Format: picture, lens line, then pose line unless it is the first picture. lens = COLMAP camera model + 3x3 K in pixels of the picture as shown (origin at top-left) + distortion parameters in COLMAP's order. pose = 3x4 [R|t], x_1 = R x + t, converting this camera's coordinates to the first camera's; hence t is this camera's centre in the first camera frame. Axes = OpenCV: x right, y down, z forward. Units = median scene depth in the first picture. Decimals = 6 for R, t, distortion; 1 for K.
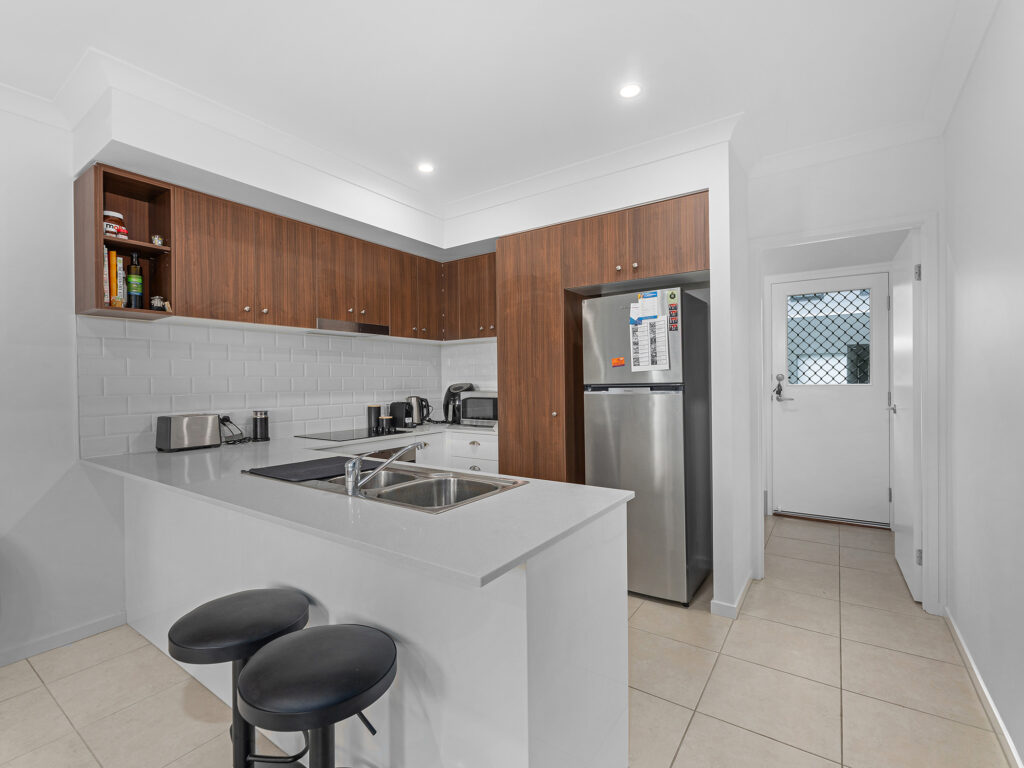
lens RADIAL K [[473.4, 0, 508.2], [0, 473.4, 384.8], [0, 0, 1]] dist [0.001976, -0.000231]
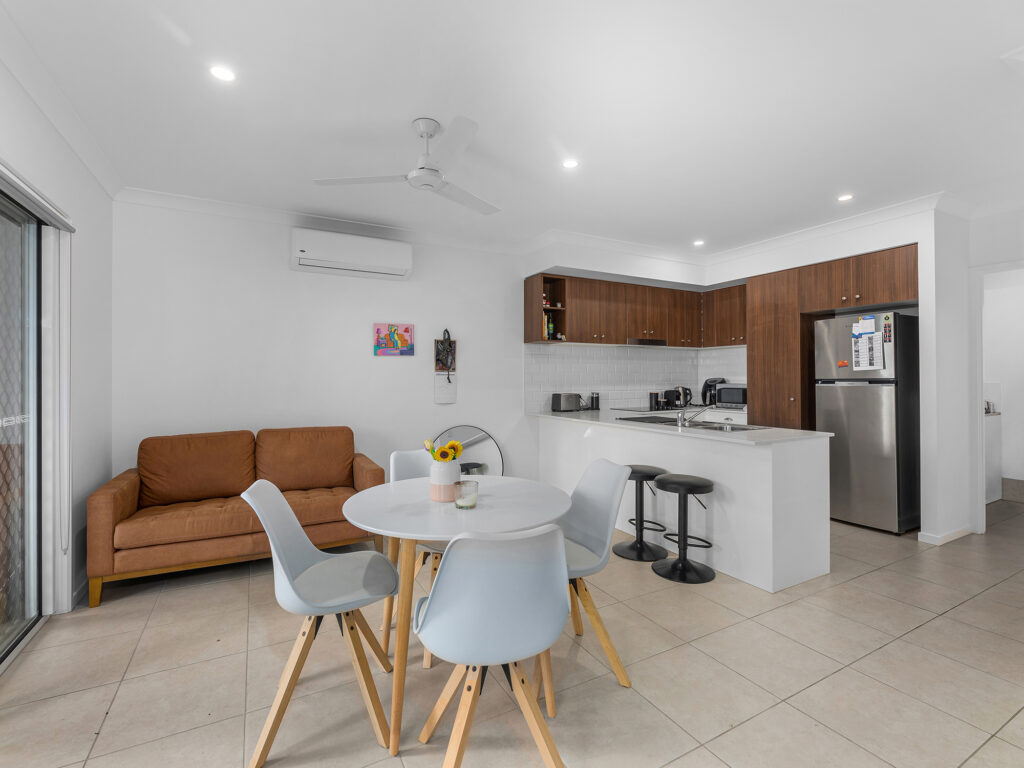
lens RADIAL K [[473.4, 0, 506.3], [0, 473.4, 375.5], [0, 0, 1]] dist [0.001976, -0.000231]
pose [[0.894736, 0.005418, -0.446562, -0.039721], [-0.008803, 0.999946, -0.005505, 0.004323], [0.446508, 0.008857, 0.894736, -0.726031]]
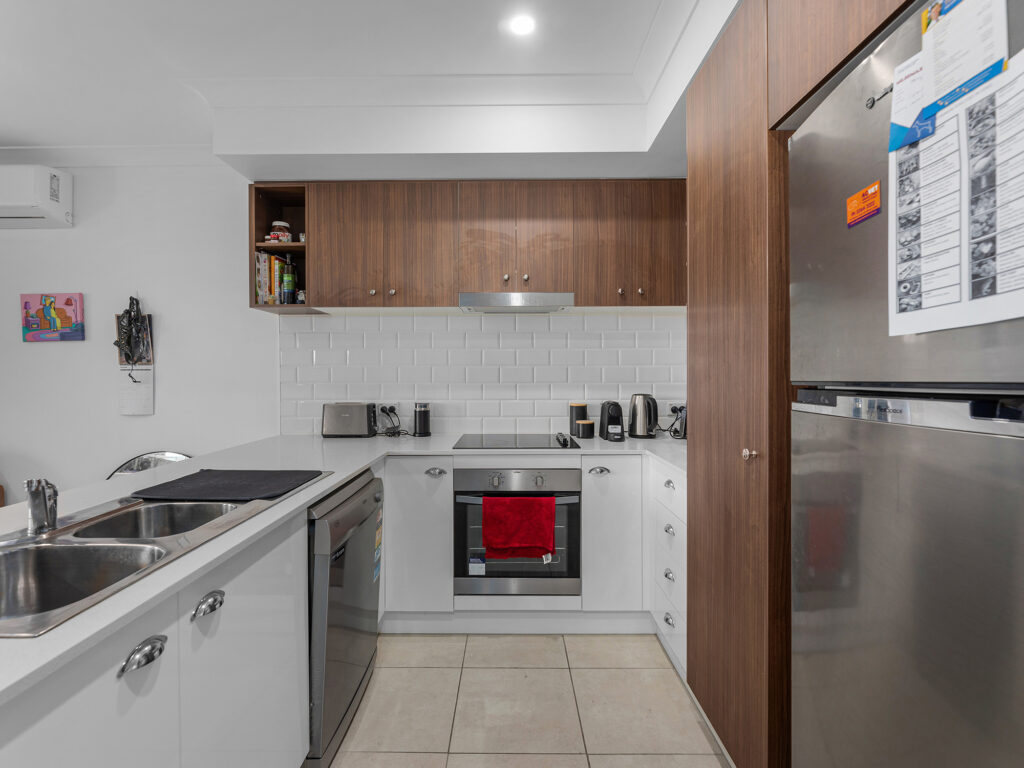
lens RADIAL K [[473.4, 0, 504.7], [0, 473.4, 378.7], [0, 0, 1]] dist [0.001976, -0.000231]
pose [[0.564148, 0.016309, -0.825513, 0.332921], [-0.008392, 0.999867, 0.014018, -0.005979], [0.825631, -0.000980, 0.564209, 0.640454]]
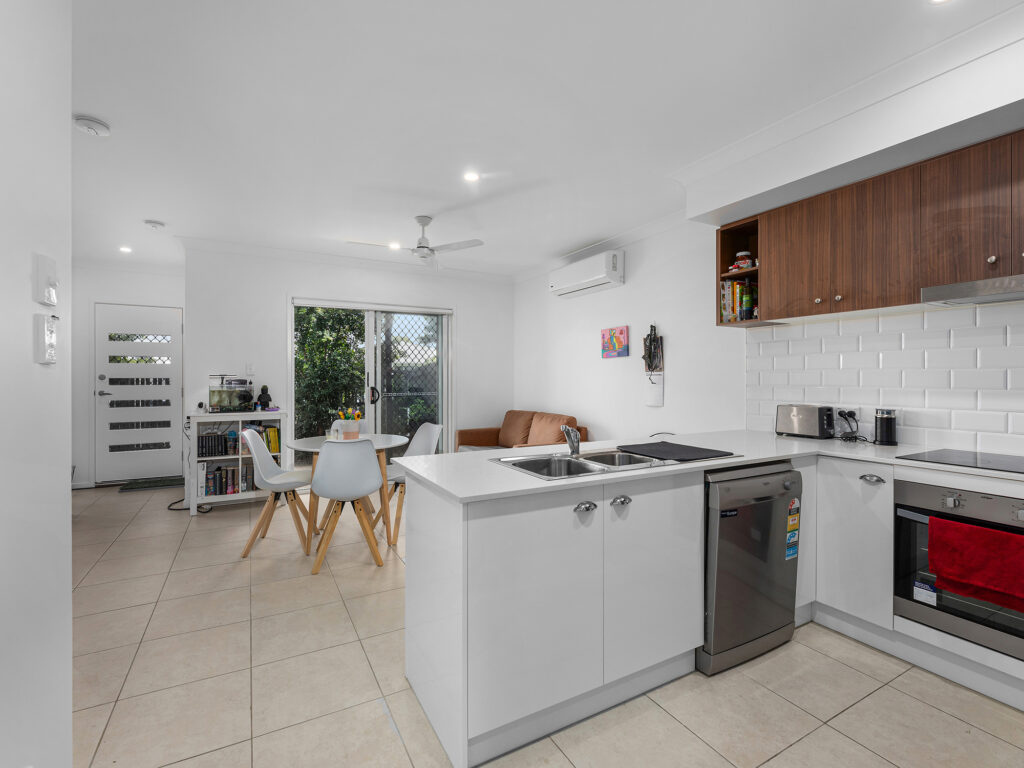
lens RADIAL K [[473.4, 0, 504.8], [0, 473.4, 378.5], [0, 0, 1]] dist [0.001976, -0.000231]
pose [[-0.443221, 0.008771, -0.896370, 0.565161], [-0.003431, 0.999928, 0.011481, -0.008322], [0.896406, 0.008164, -0.443159, 0.792772]]
